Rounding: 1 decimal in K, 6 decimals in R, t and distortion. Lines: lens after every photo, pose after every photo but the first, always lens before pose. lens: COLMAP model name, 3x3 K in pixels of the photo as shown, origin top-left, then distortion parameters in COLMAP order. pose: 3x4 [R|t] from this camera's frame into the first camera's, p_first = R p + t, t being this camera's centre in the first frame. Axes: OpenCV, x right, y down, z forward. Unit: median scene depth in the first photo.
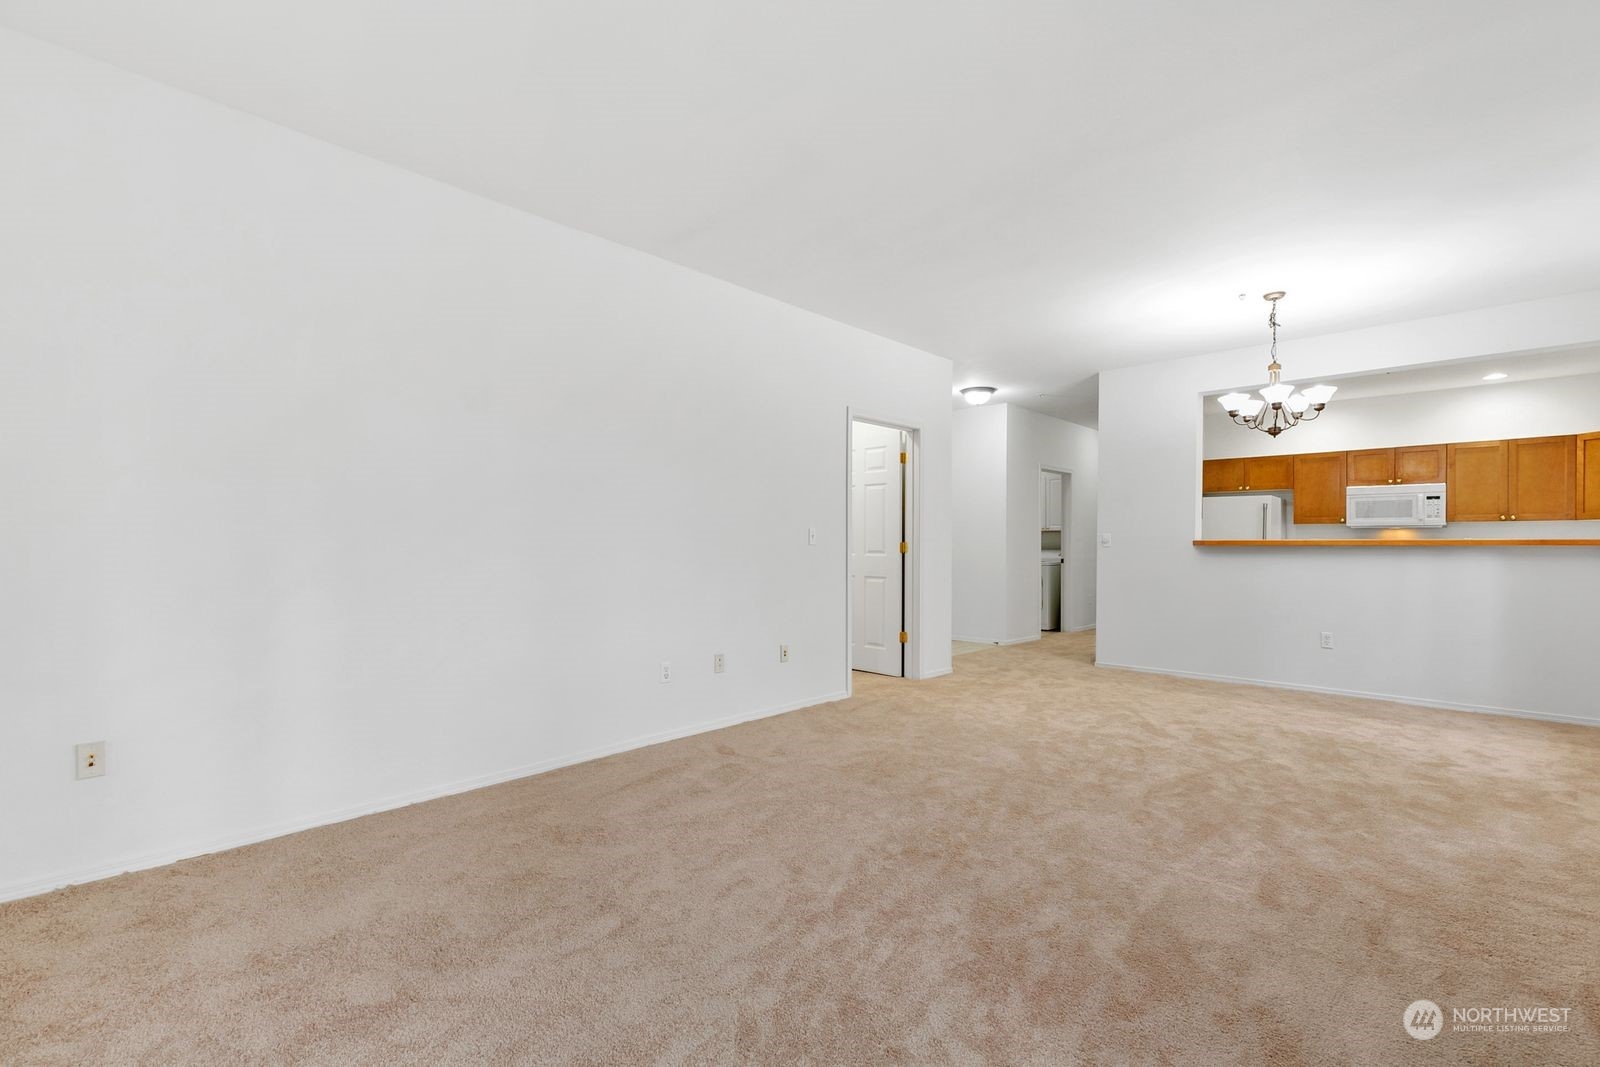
lens RADIAL K [[719.1, 0, 799.5], [0, 719.1, 537.2], [0, 0, 1]] dist [0.011520, -0.002607]
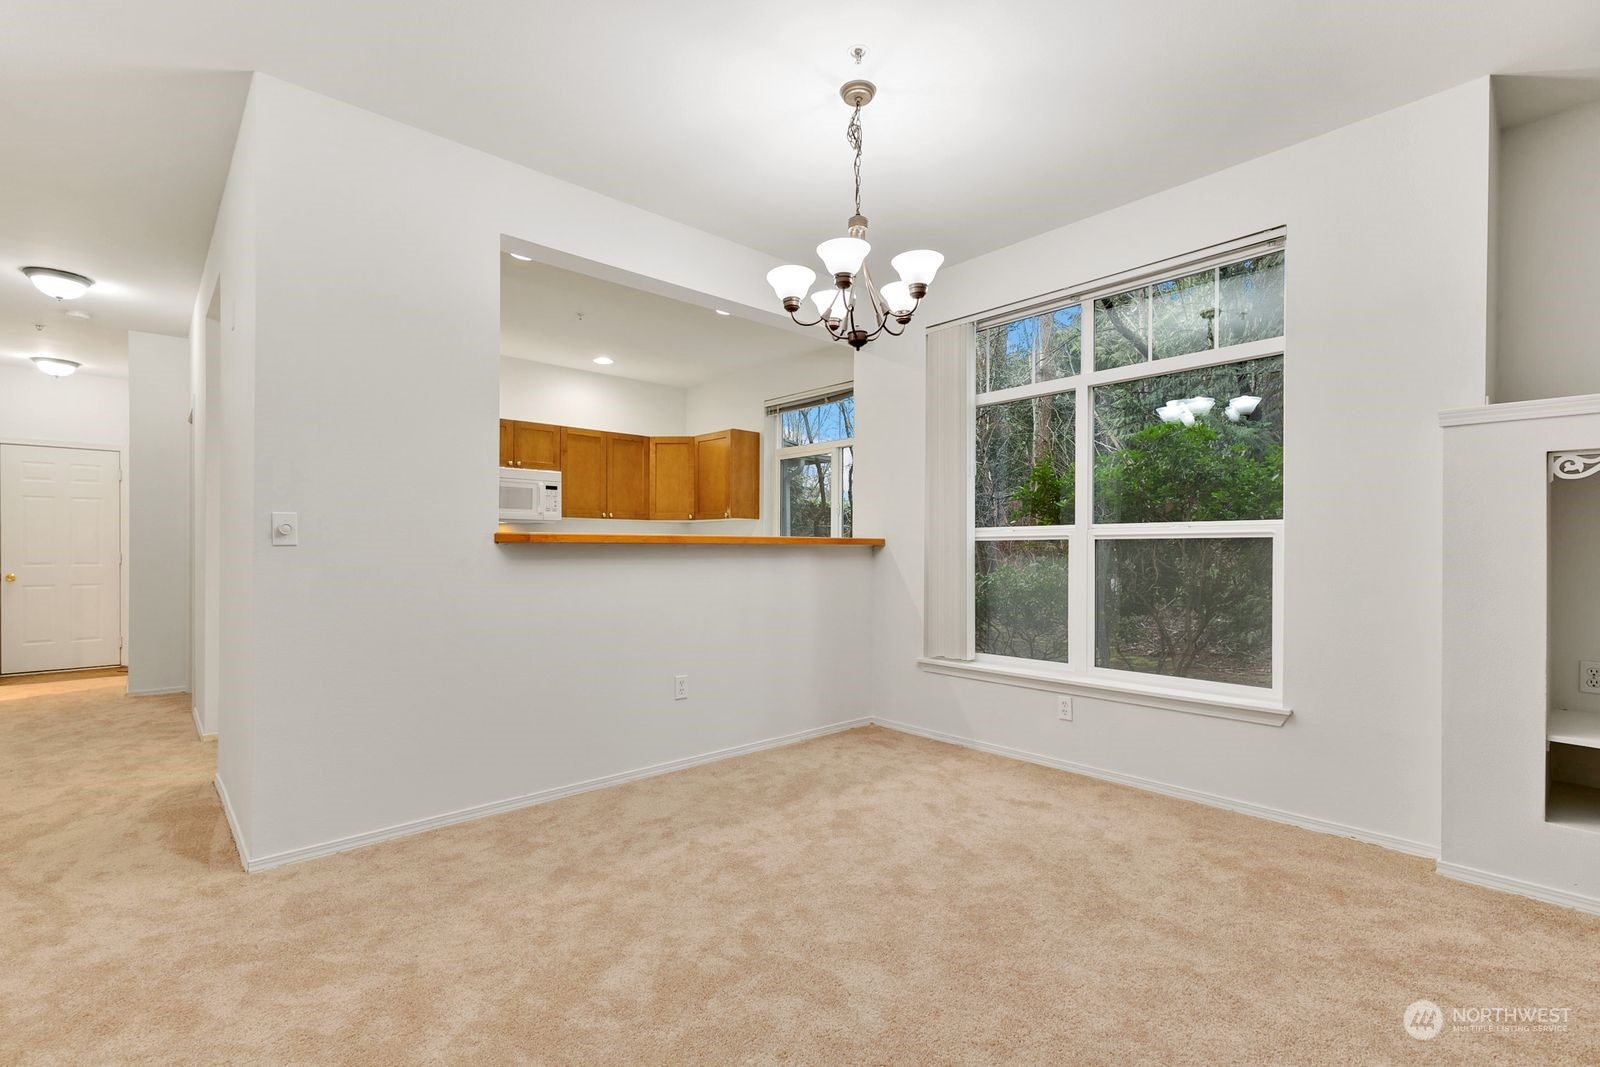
lens RADIAL K [[719.1, 0, 792.4], [0, 719.1, 548.2], [0, 0, 1]] dist [0.011520, -0.002607]
pose [[0.079662, -0.002477, 0.996819, 0.092929], [-0.013266, 0.999906, 0.003545, 0.012423], [-0.996734, -0.013506, 0.079622, 0.914562]]
